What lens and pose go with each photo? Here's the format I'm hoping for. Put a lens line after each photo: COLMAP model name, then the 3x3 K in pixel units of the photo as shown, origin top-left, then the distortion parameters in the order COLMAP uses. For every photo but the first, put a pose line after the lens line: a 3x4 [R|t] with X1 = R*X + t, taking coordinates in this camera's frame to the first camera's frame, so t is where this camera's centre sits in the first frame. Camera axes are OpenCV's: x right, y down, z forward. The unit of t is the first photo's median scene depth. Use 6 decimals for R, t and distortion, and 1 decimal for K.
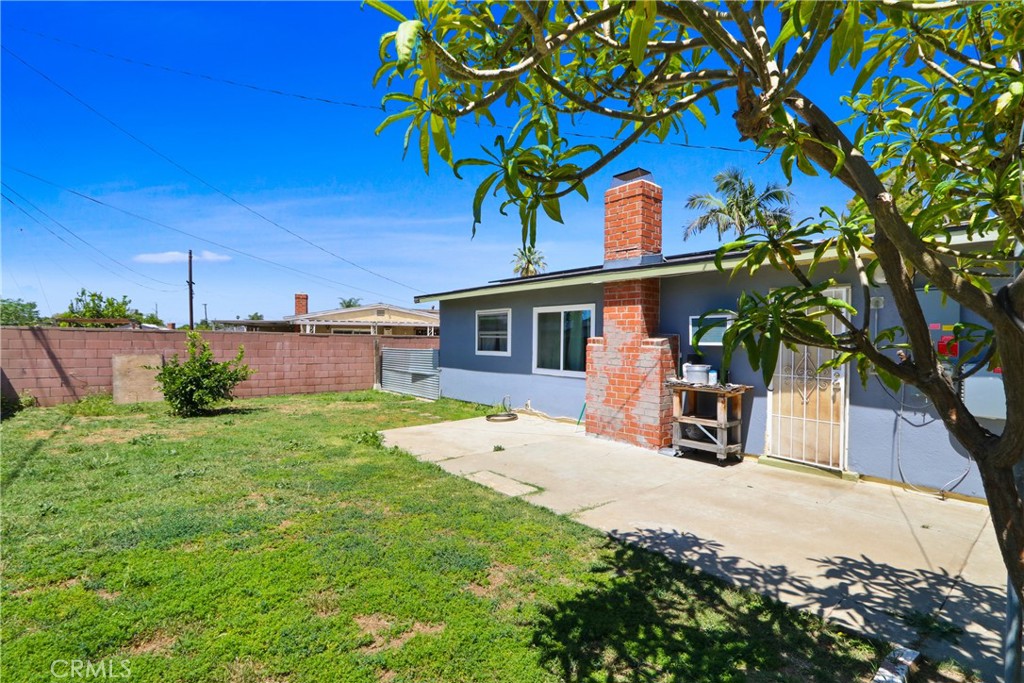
lens RADIAL K [[475.8, 0, 524.3], [0, 475.8, 341.2], [0, 0, 1]] dist [-0.017131, 0.001896]
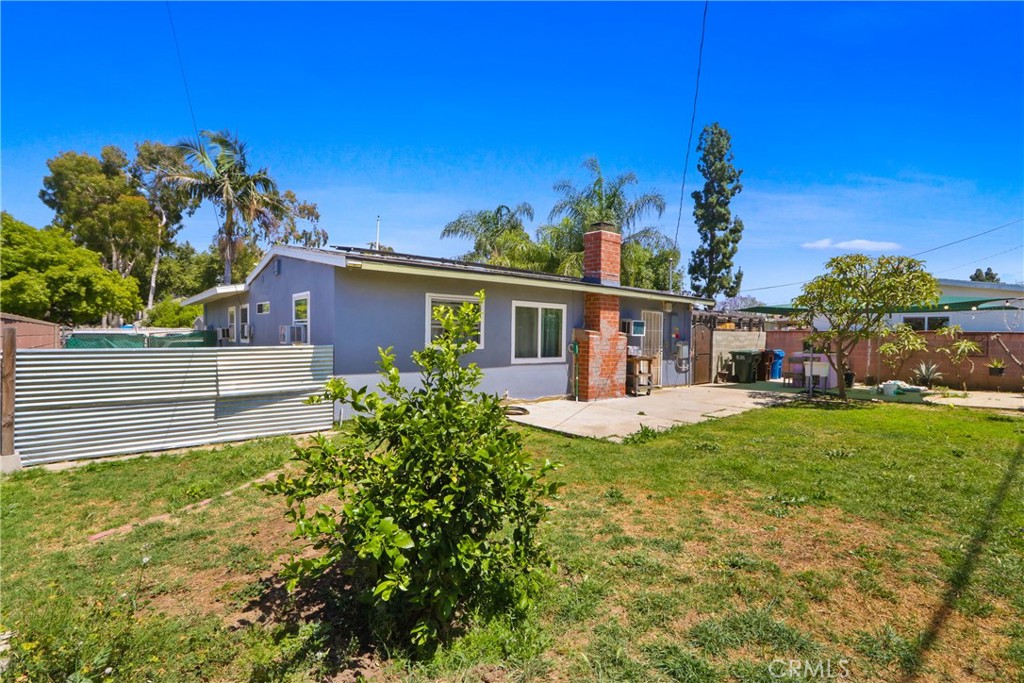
lens RADIAL K [[475.8, 0, 524.3], [0, 475.8, 341.2], [0, 0, 1]] dist [-0.017131, 0.001896]
pose [[-0.015176, -0.034388, 0.999293, -1.096890], [-0.018266, 0.999251, 0.034110, -0.019239], [-0.999718, -0.017736, -0.015793, 1.067938]]
